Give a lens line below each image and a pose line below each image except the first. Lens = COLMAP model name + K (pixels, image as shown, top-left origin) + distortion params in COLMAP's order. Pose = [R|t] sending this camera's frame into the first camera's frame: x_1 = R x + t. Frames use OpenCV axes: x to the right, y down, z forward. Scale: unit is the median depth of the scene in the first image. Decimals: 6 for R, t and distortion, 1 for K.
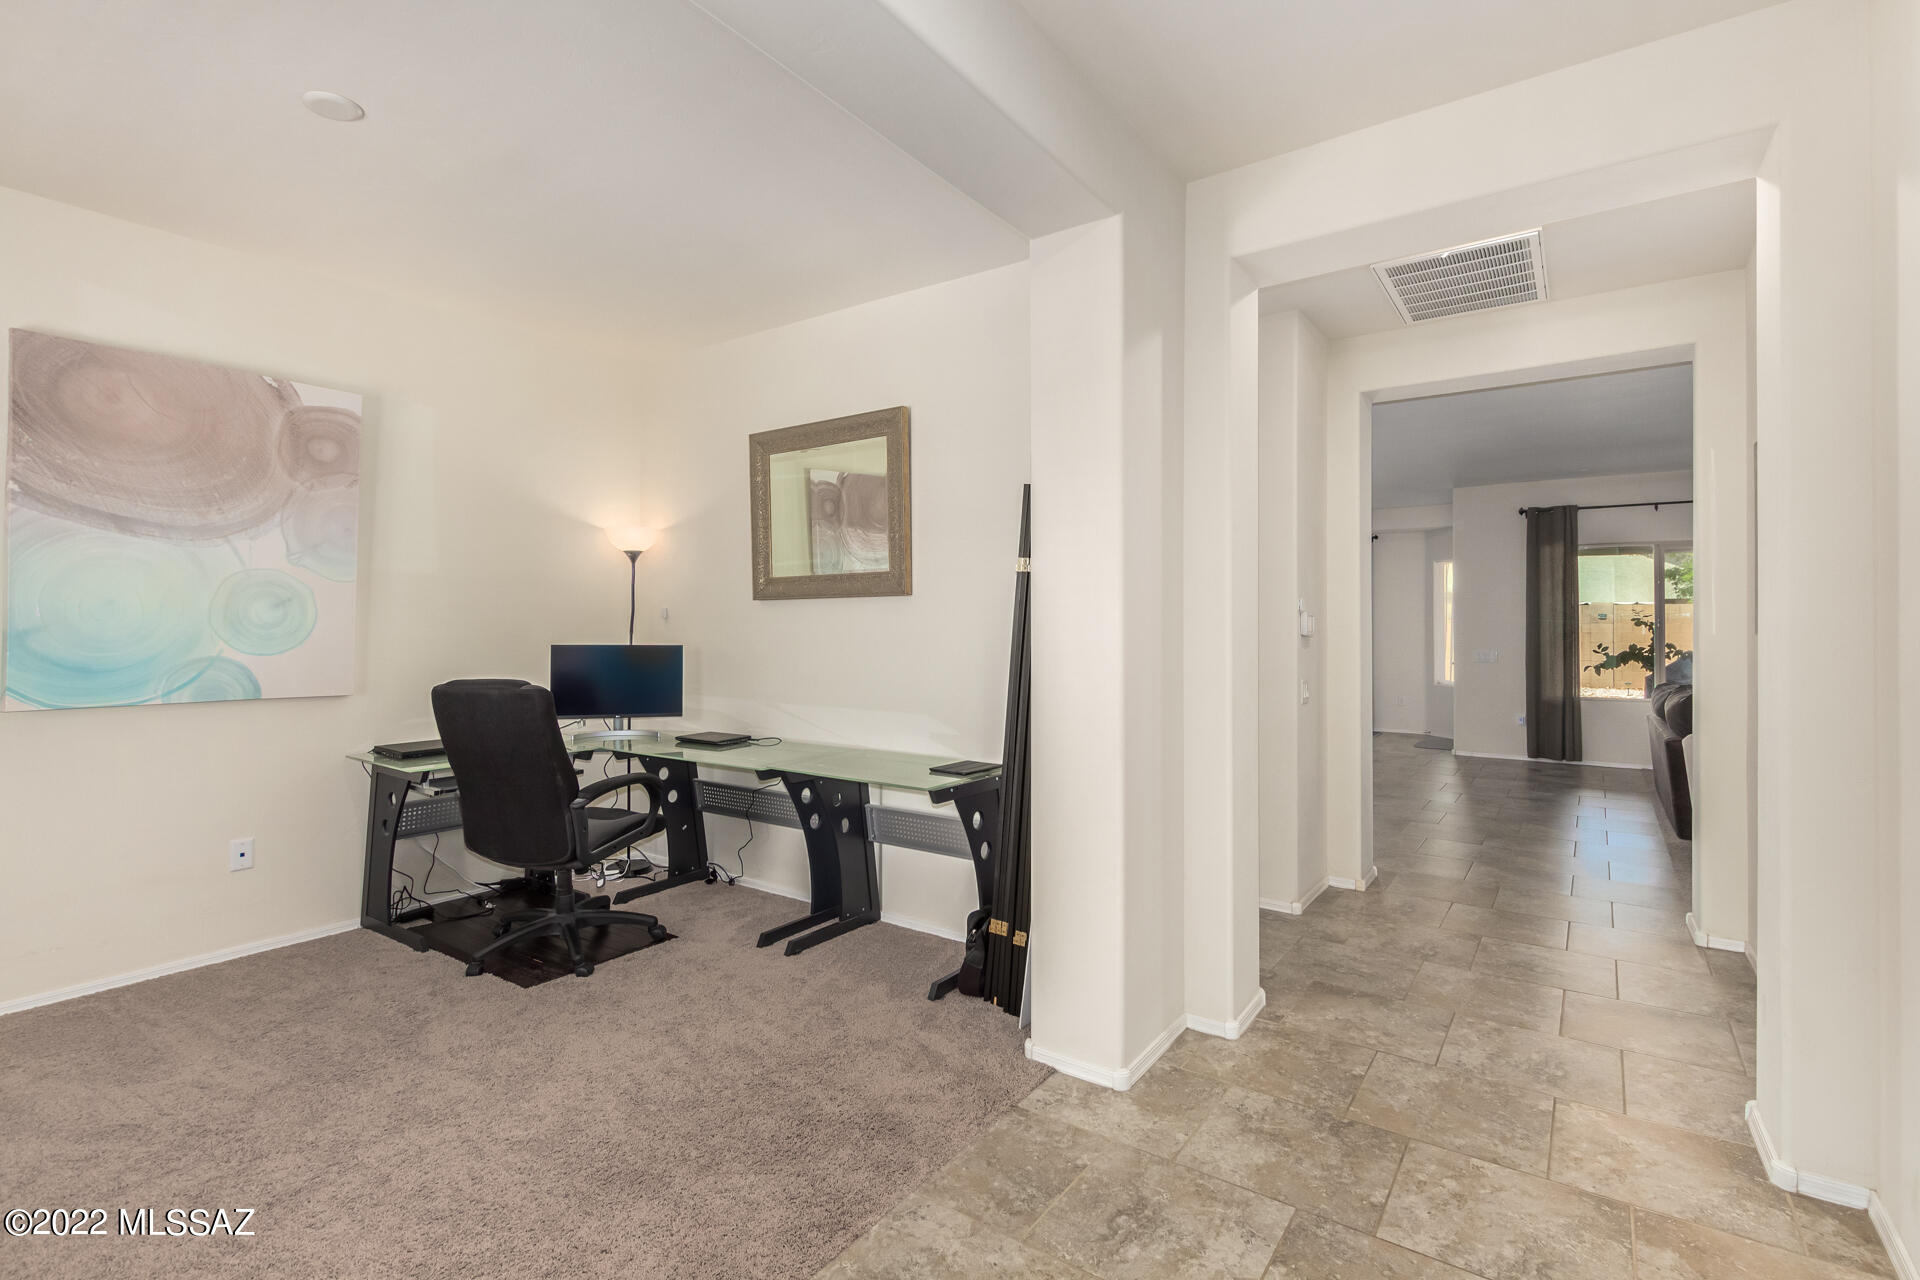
lens RADIAL K [[890.5, 0, 967.6], [0, 890.5, 648.2], [0, 0, 1]] dist [0.001717, -0.000126]
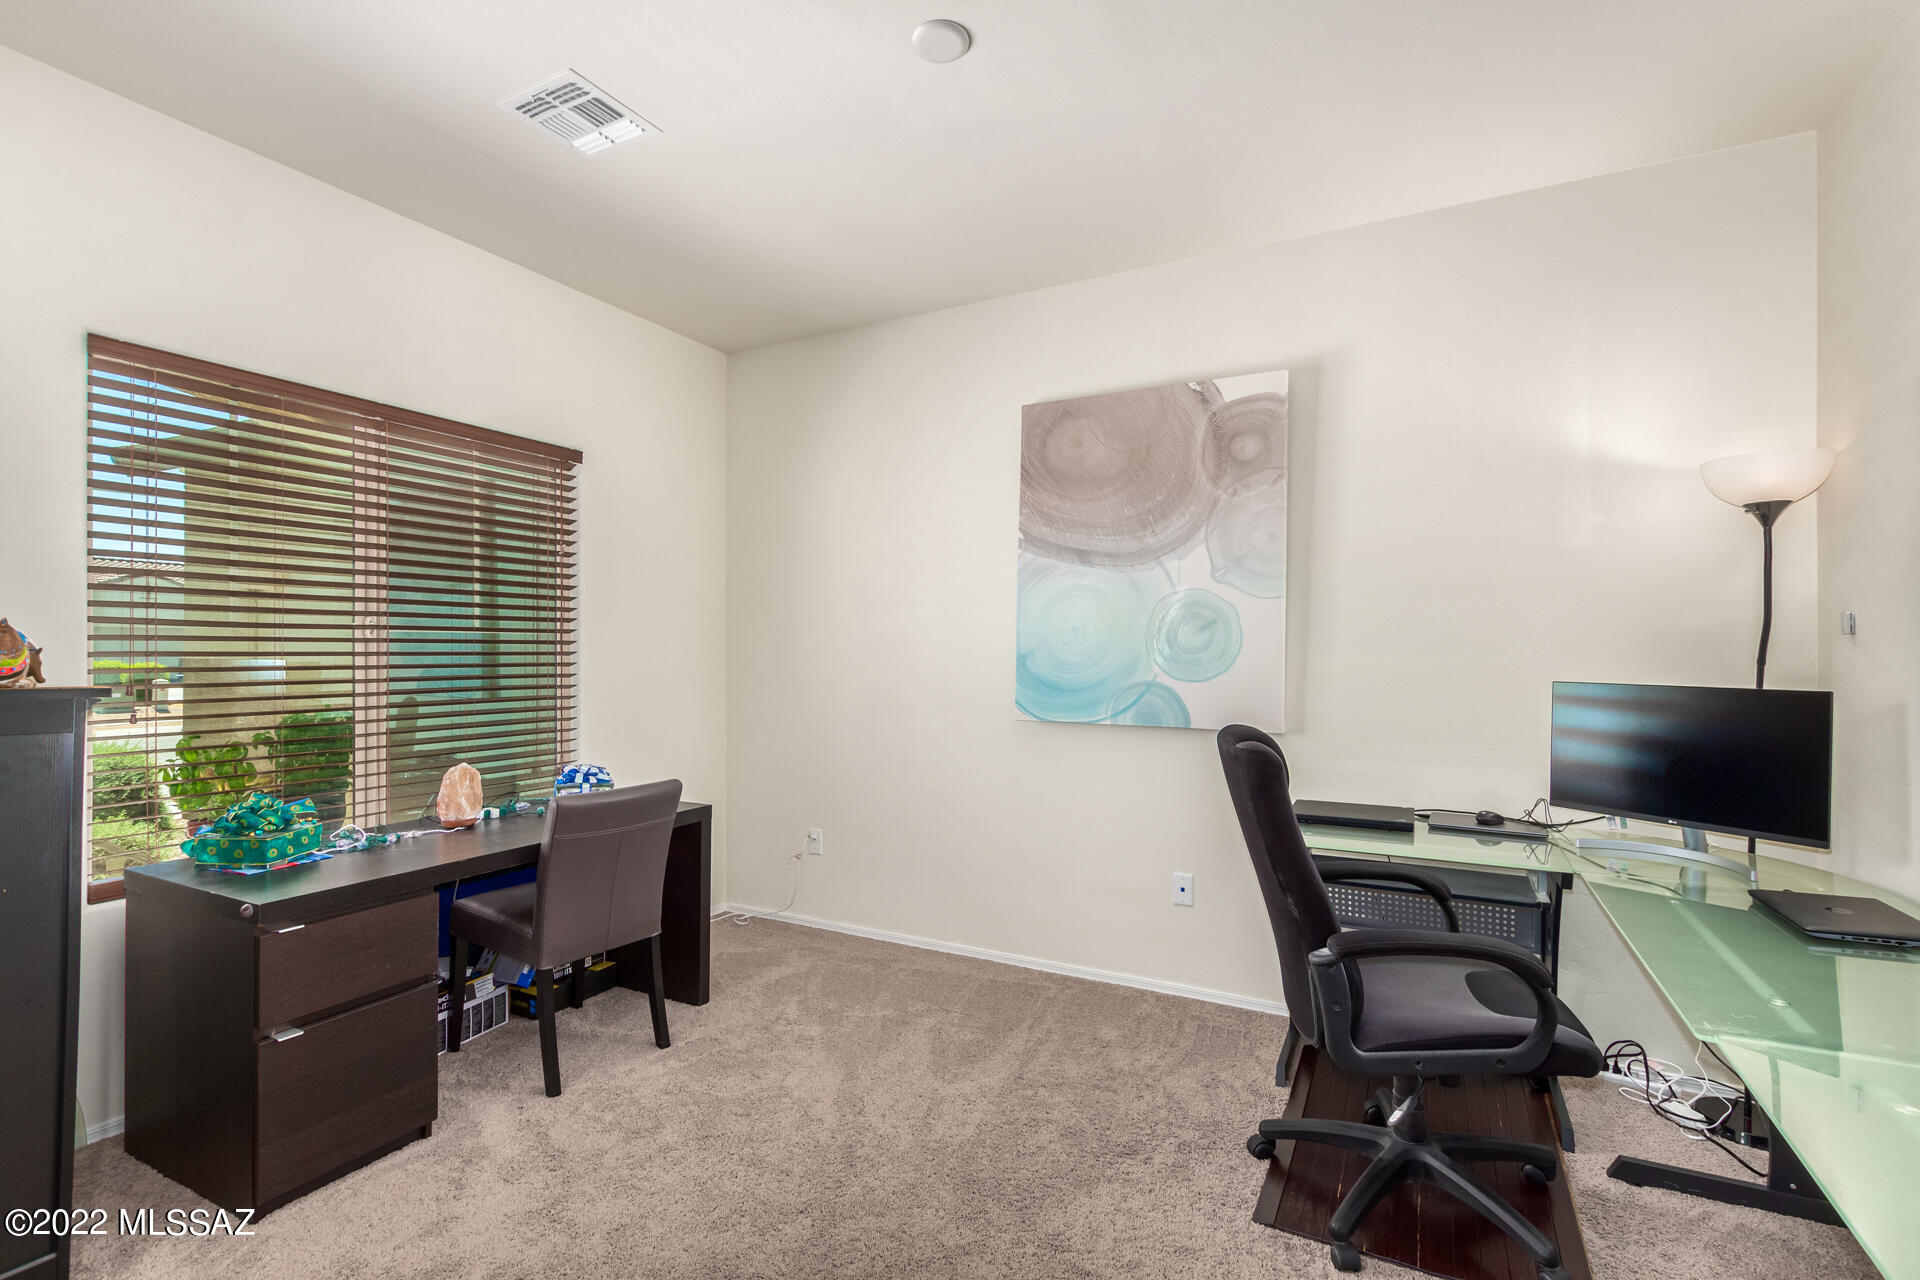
lens RADIAL K [[890.5, 0, 967.6], [0, 890.5, 648.2], [0, 0, 1]] dist [0.001717, -0.000126]
pose [[0.120699, 0.000747, -0.992689, 0.110282], [-0.025210, 0.999679, -0.002313, -0.019699], [0.992369, 0.025305, 0.120679, 0.674921]]
